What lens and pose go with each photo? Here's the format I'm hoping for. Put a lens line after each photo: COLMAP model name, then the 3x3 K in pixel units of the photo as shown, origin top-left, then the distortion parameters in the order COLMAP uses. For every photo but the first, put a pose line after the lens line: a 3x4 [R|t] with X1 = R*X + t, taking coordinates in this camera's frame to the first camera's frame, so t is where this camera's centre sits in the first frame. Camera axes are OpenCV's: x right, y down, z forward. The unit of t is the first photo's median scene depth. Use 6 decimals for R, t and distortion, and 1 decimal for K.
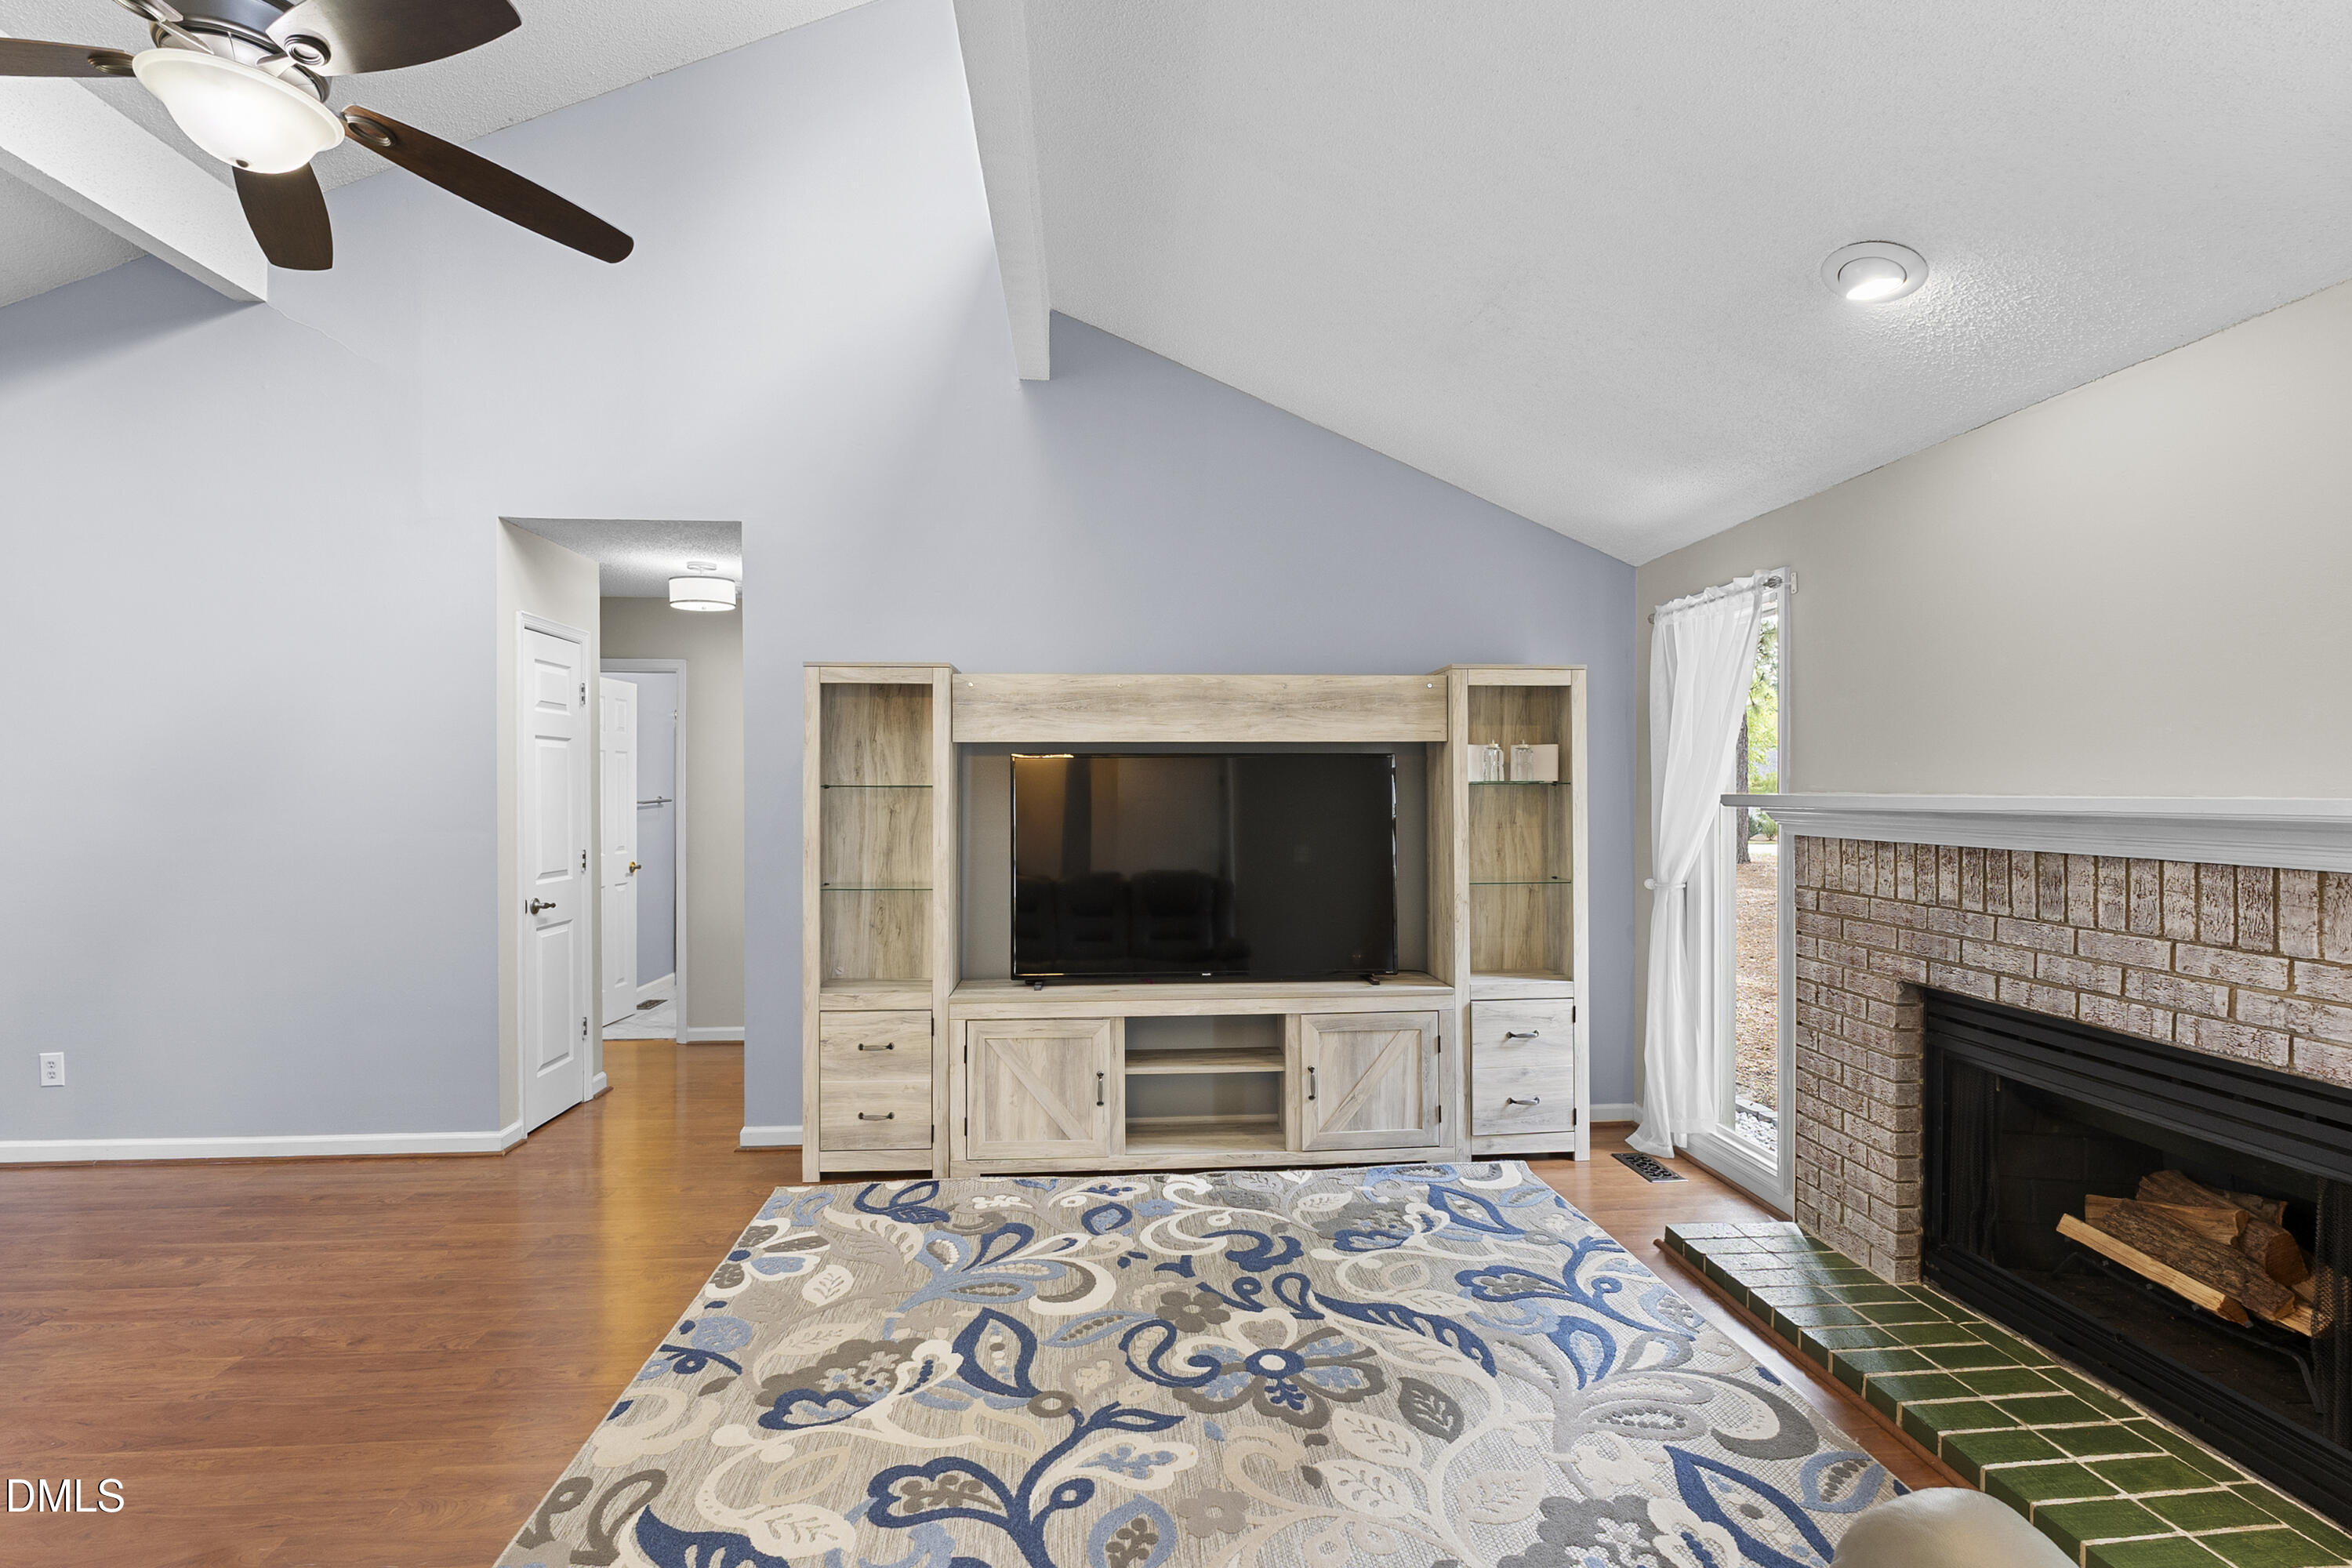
lens RADIAL K [[1051.6, 0, 1162.6], [0, 1051.6, 794.7], [0, 0, 1]] dist [-0.002651, -0.000723]
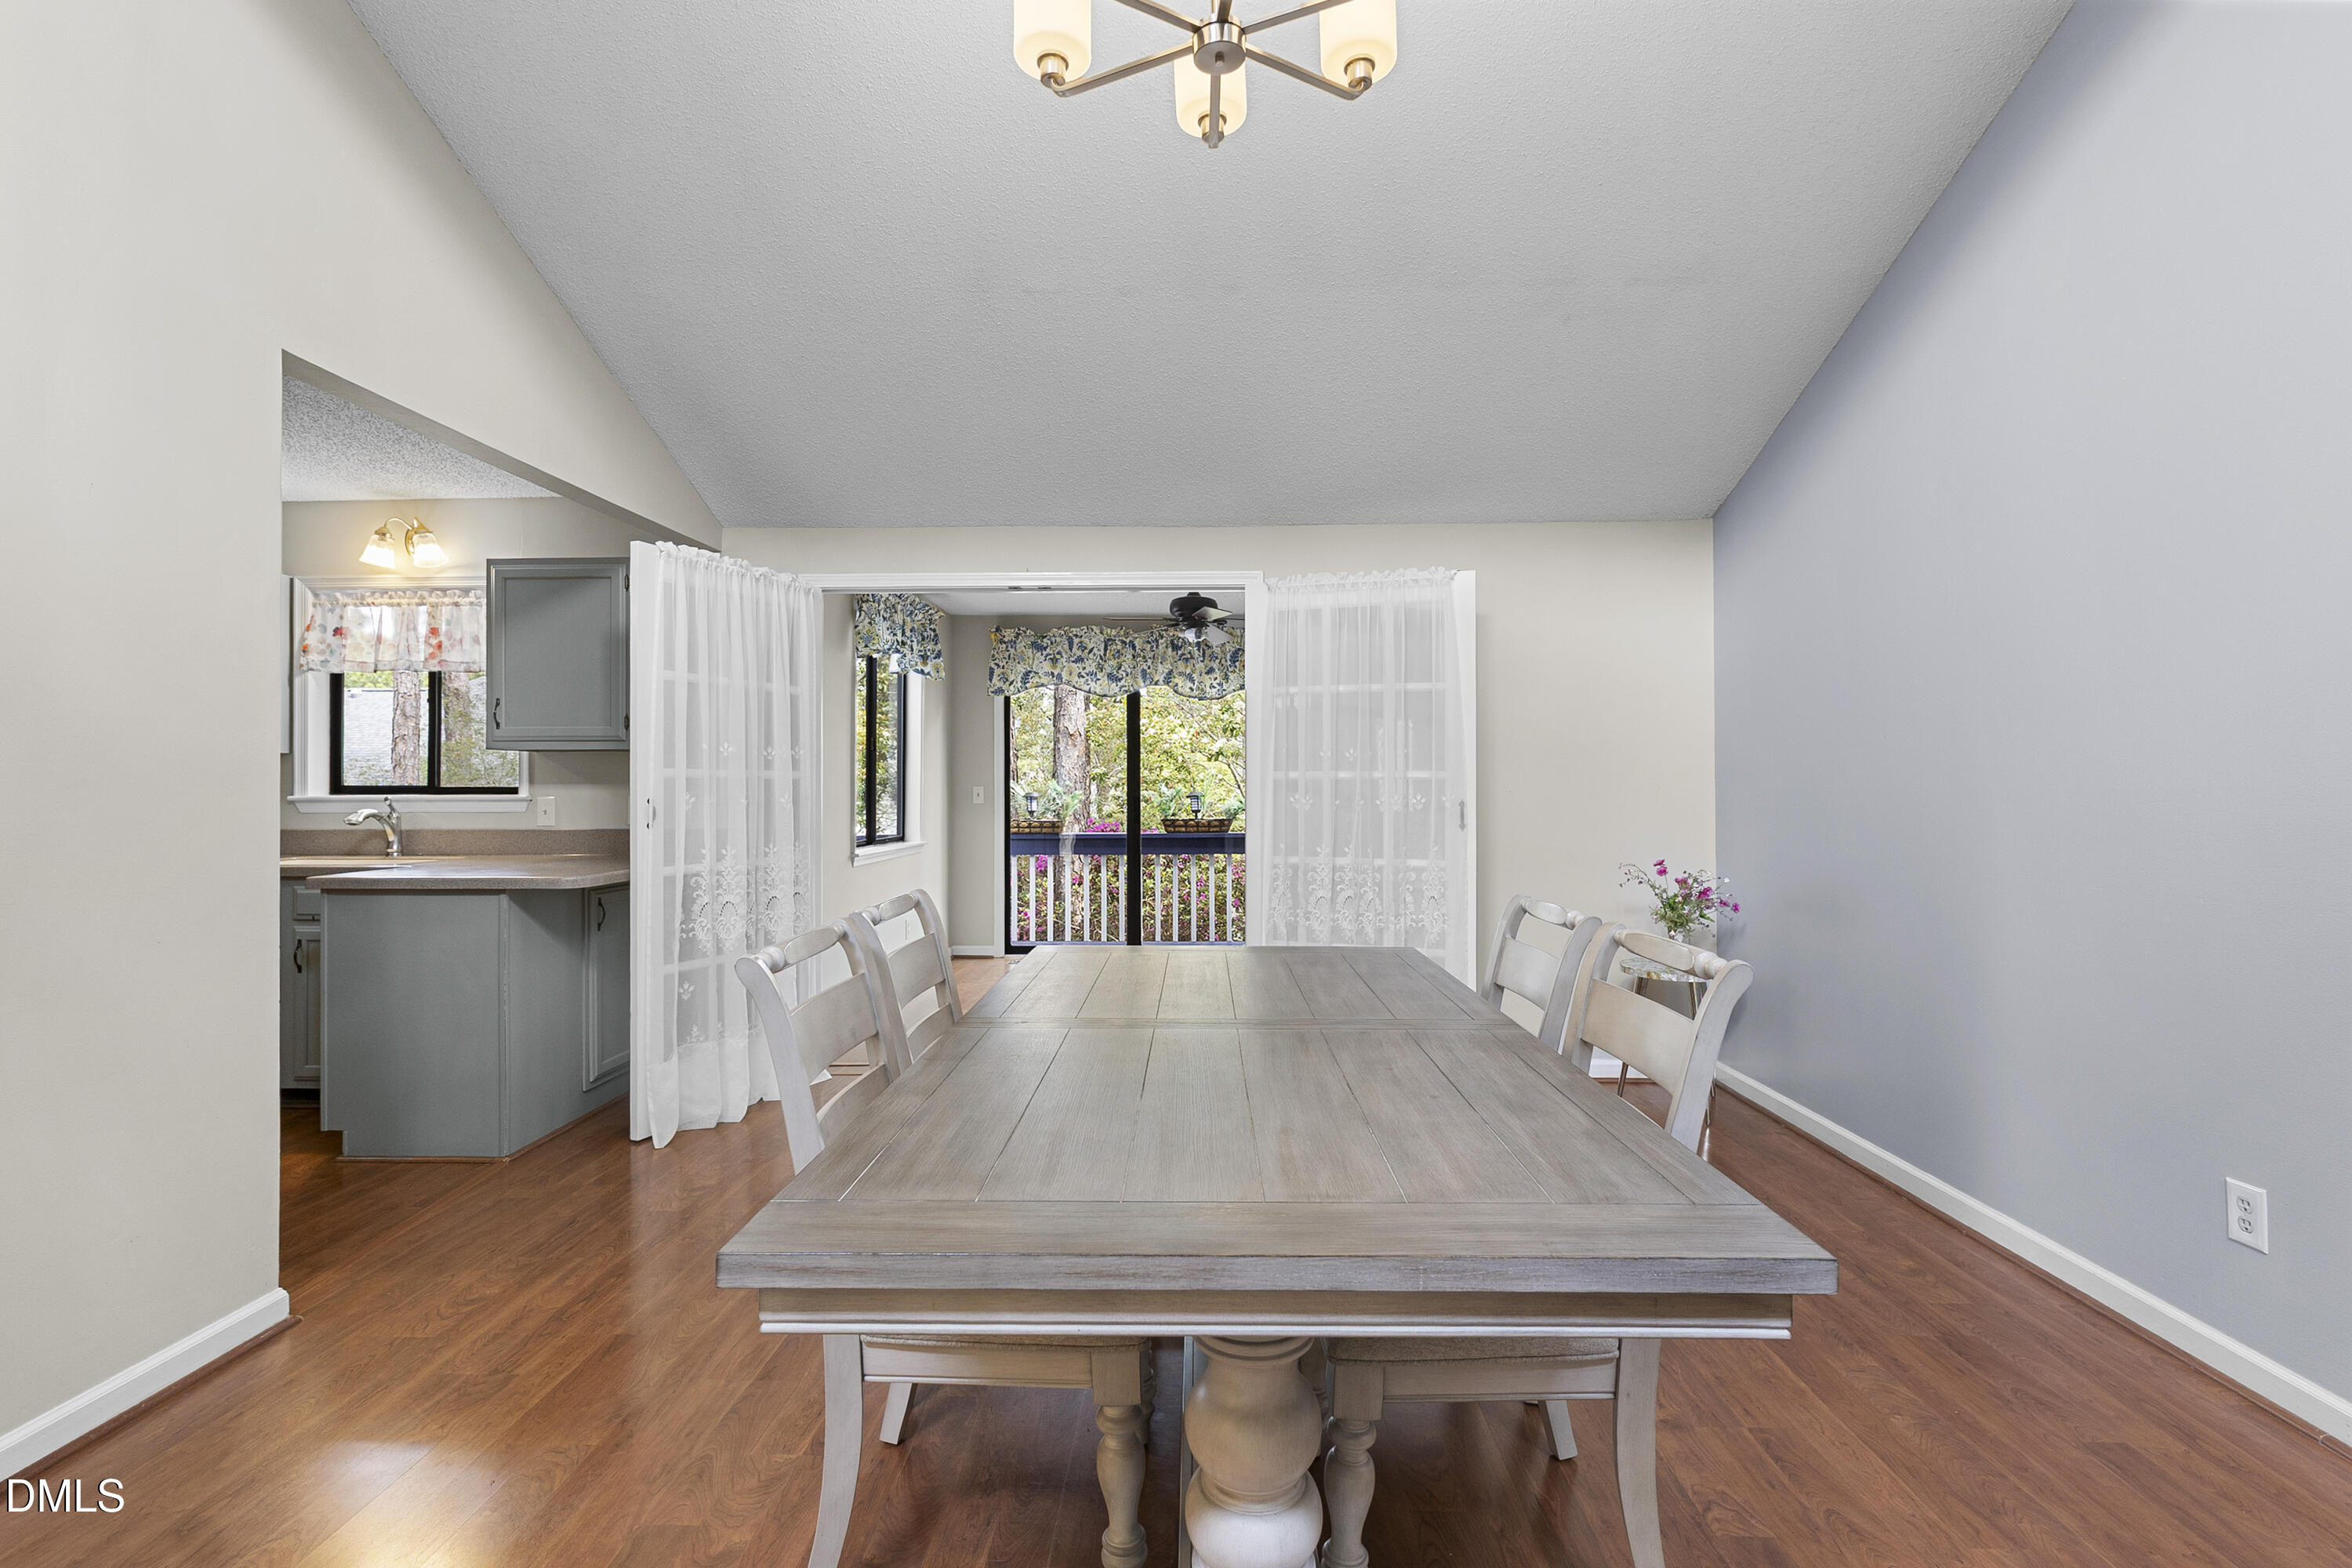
lens RADIAL K [[1043.6, 0, 1176.0], [0, 1043.6, 784.0], [0, 0, 1]] dist [-0.003075, -0.000397]
pose [[-0.111725, -0.005850, -0.993722, -0.612990], [-0.001196, 0.999983, -0.005752, 0.060336], [0.993738, 0.000546, -0.111730, 0.671538]]
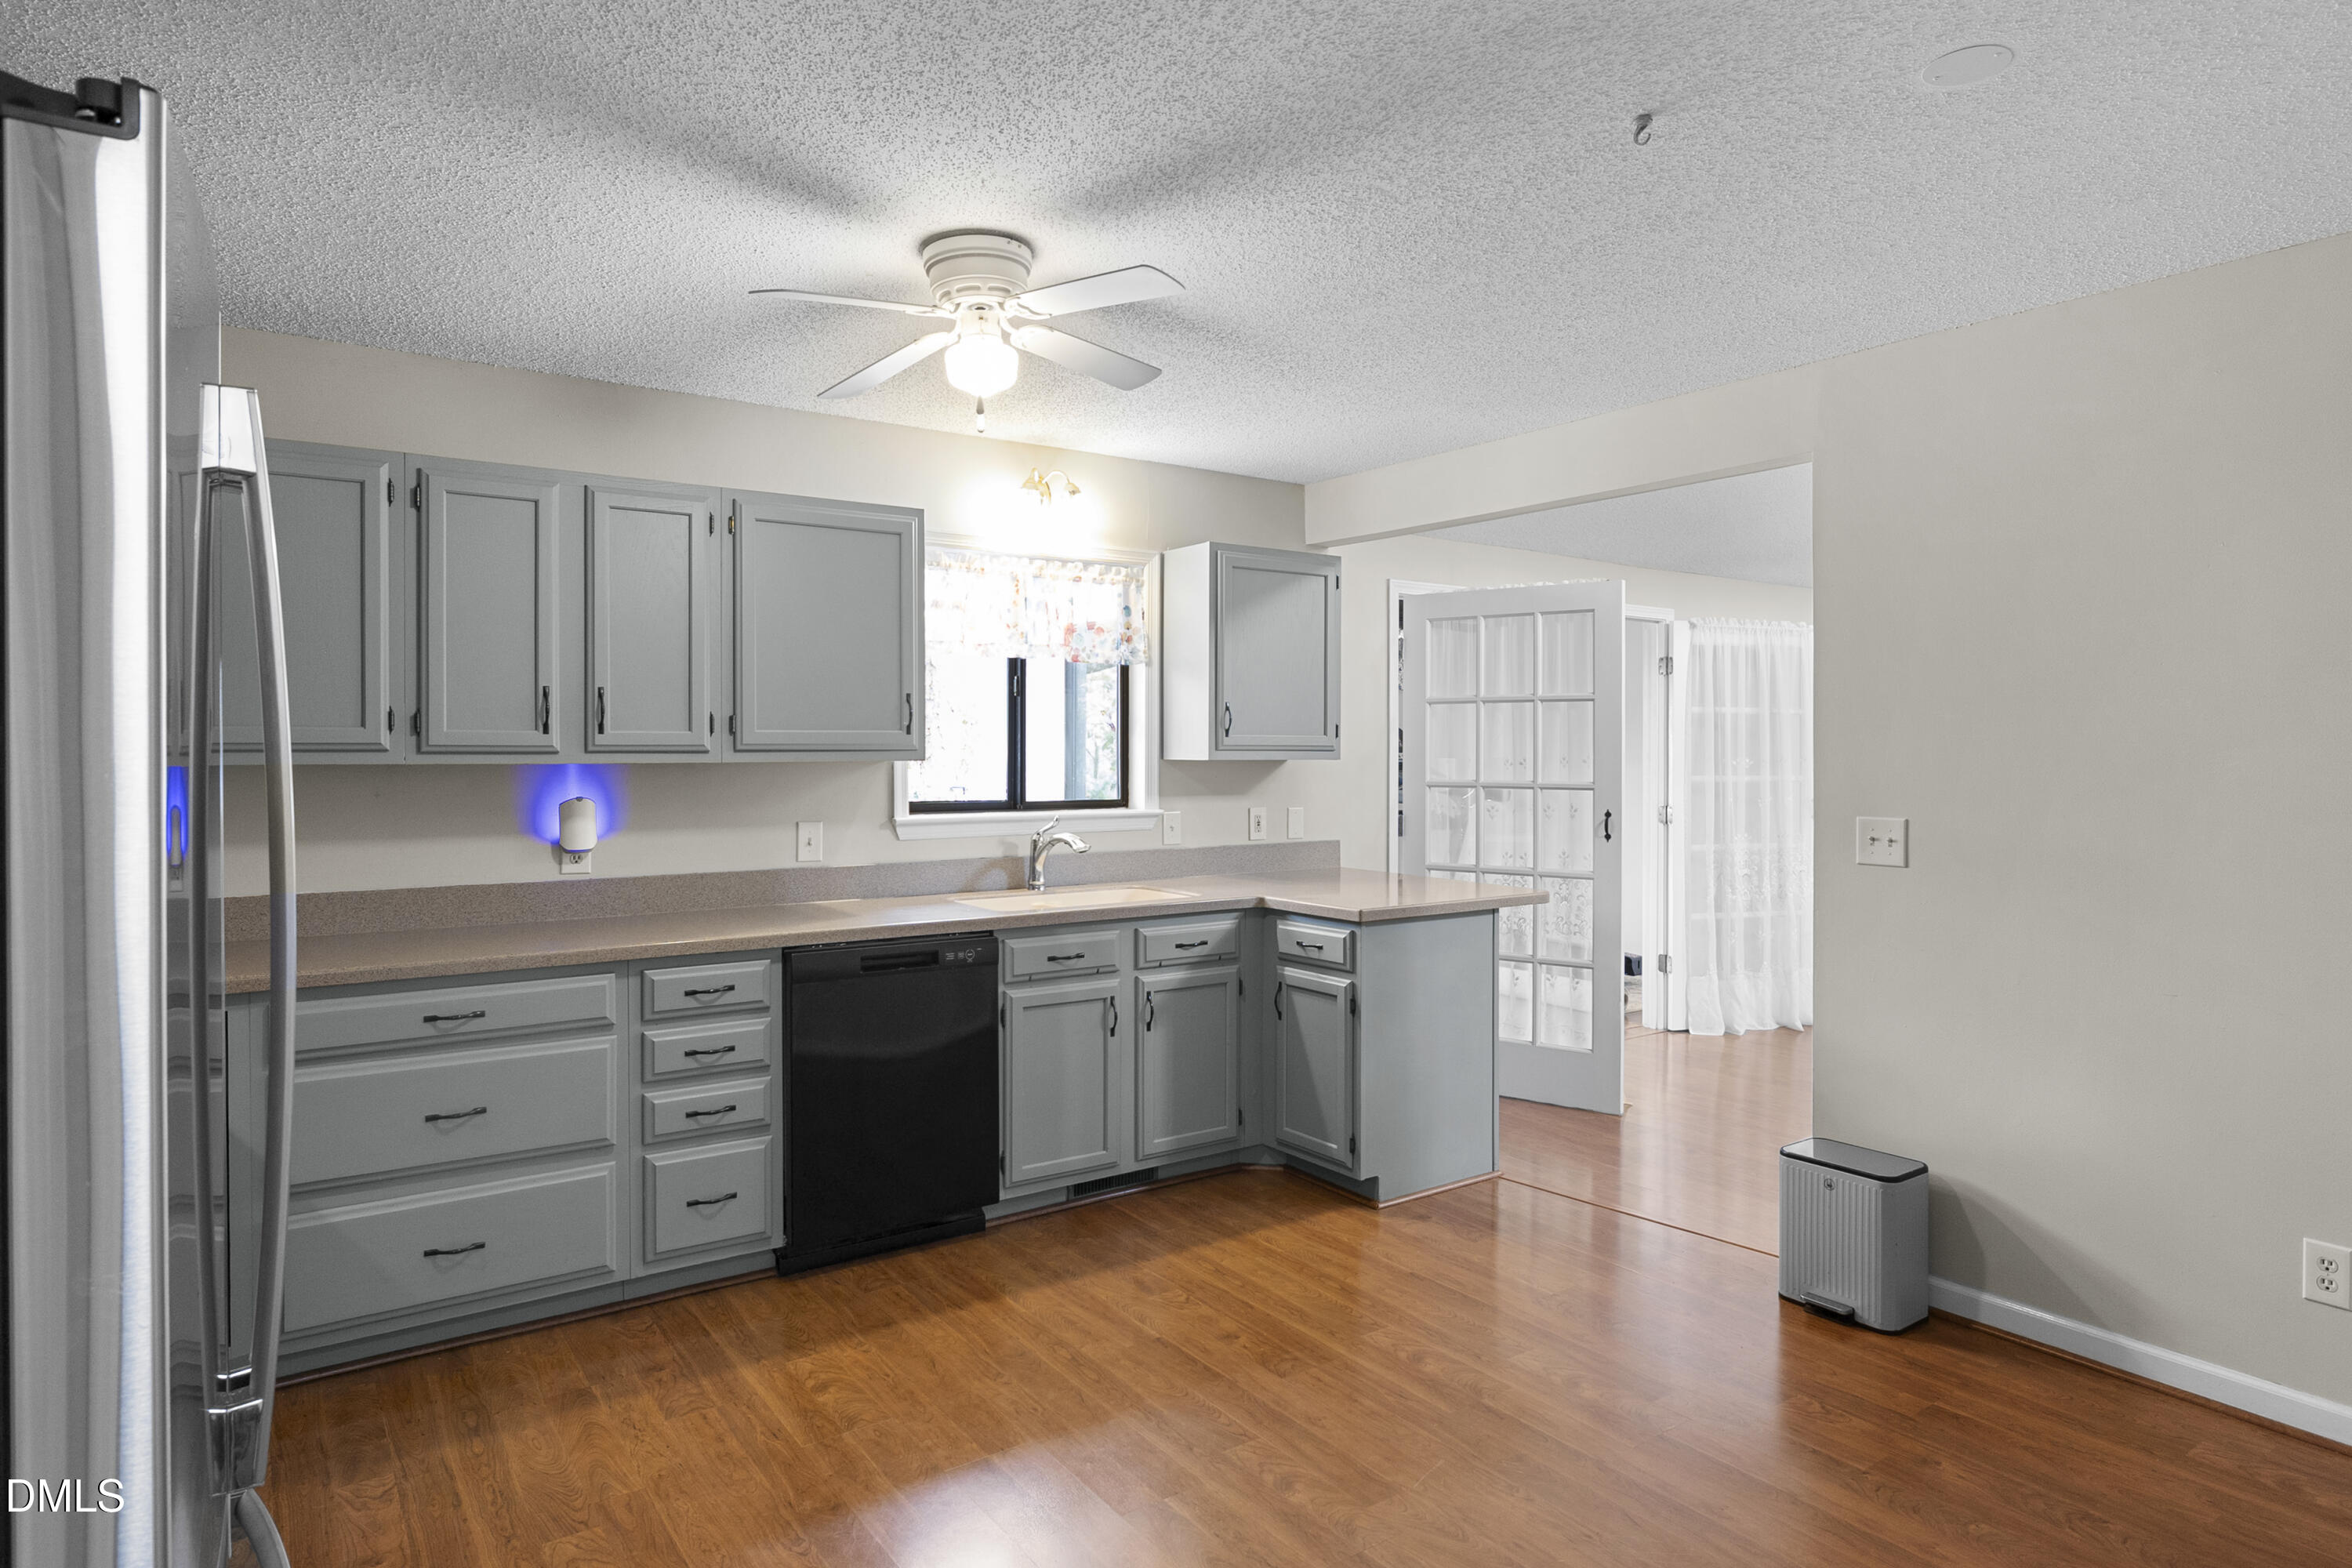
lens RADIAL K [[1324.8, 0, 1179.6], [0, 1324.8, 756.4], [0, 0, 1]] dist [-0.002124, 0.000028]
pose [[0.508567, 0.005838, -0.861003, -0.572166], [-0.003725, 0.999983, 0.004580, -0.004917], [0.861014, 0.000878, 0.508580, -1.240874]]
